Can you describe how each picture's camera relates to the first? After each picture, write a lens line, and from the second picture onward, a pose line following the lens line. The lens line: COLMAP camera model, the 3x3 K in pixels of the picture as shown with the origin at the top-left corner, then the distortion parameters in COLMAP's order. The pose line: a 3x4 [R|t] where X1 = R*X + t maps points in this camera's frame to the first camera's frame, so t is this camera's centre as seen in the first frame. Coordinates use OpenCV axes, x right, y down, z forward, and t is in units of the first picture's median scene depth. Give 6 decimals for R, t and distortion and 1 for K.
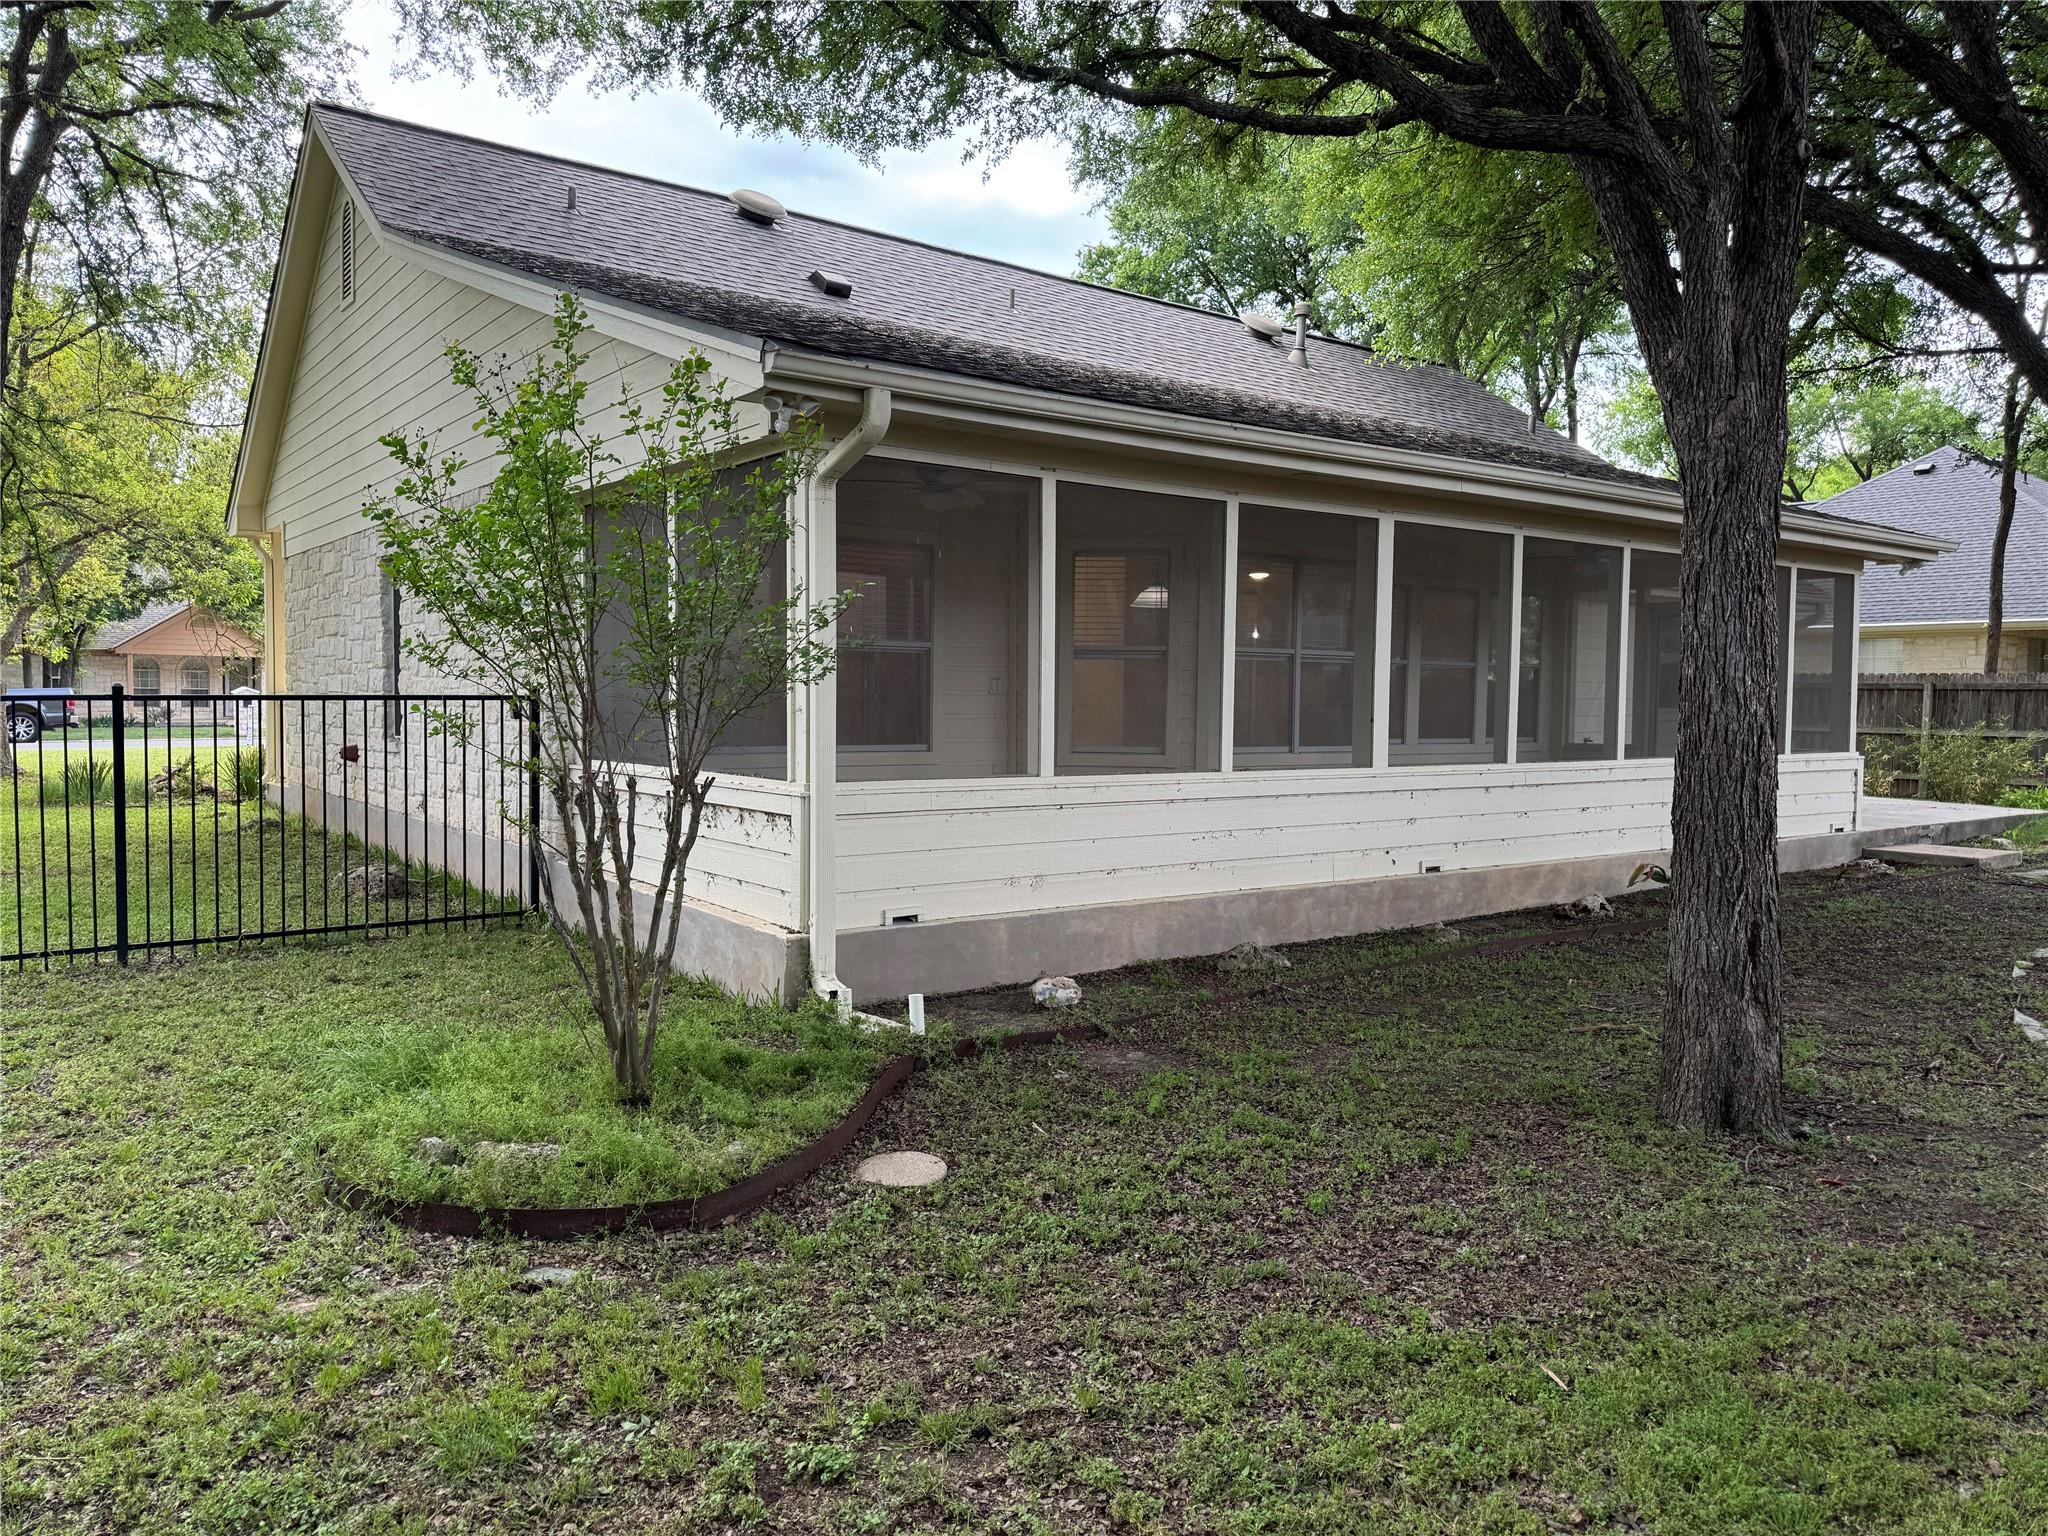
lens RADIAL K [[1470.8, 0, 1024.0], [0, 1470.8, 768.0], [0, 0, 1]] dist [0.005586, 0.001883]
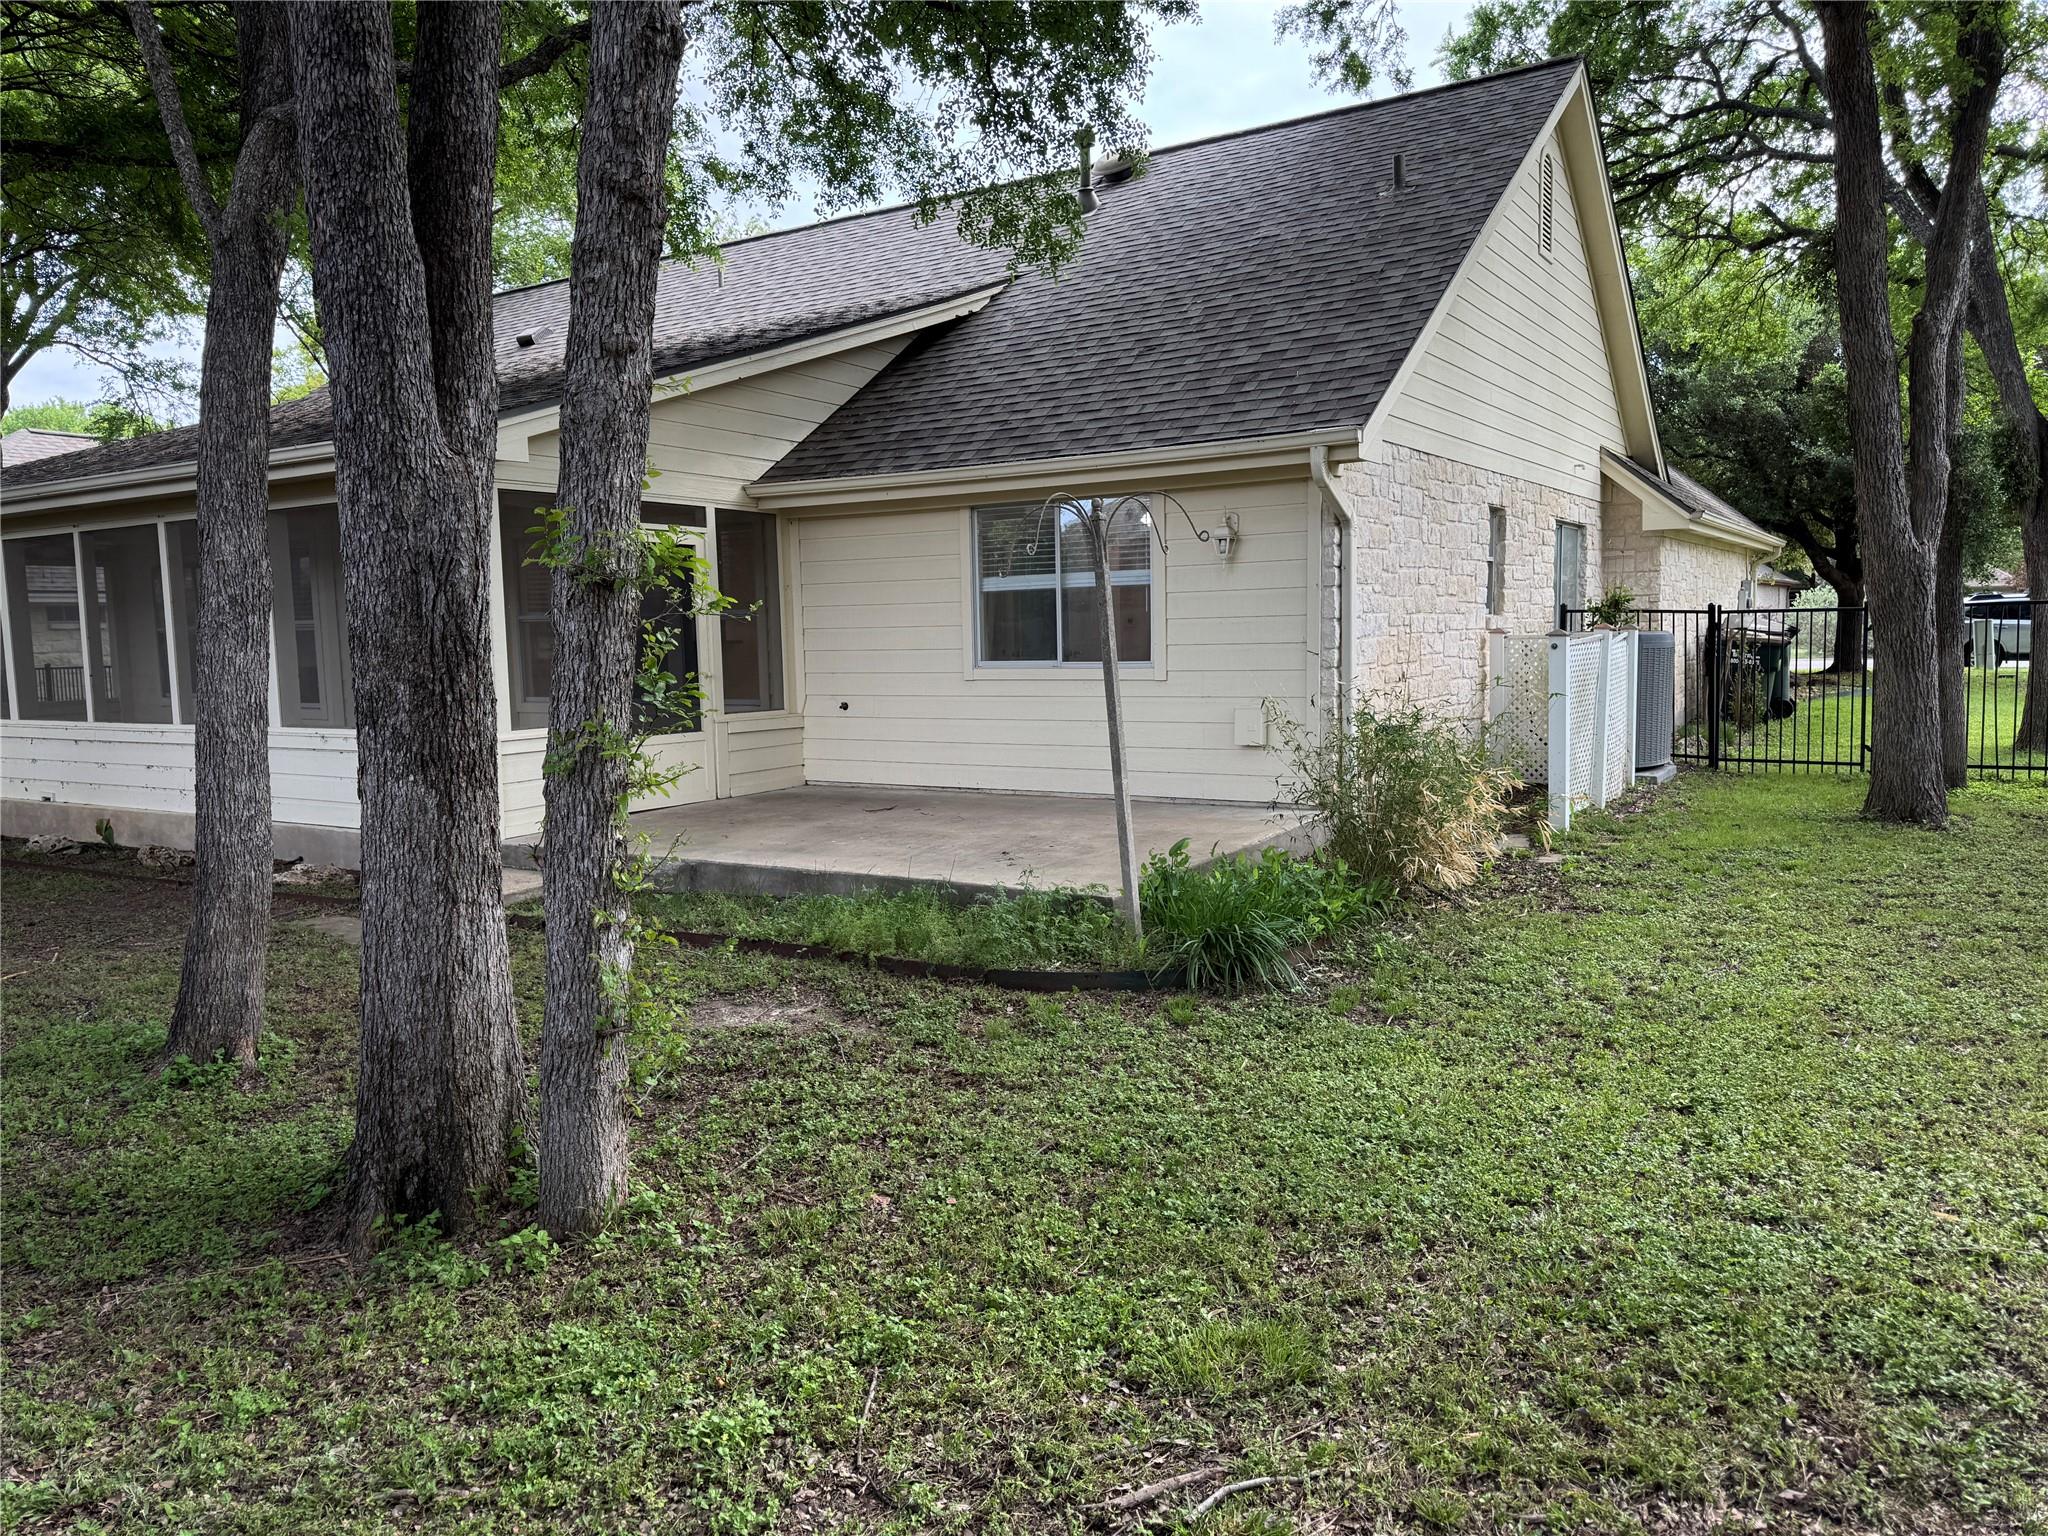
lens RADIAL K [[1470.8, 0, 1024.0], [0, 1470.8, 768.0], [0, 0, 1]] dist [0.005586, 0.001883]
pose [[0.373307, 0.071441, -0.924953, 1.513125], [-0.012840, 0.997333, 0.071850, -0.054449], [0.927619, -0.014946, 0.373229, 1.085942]]
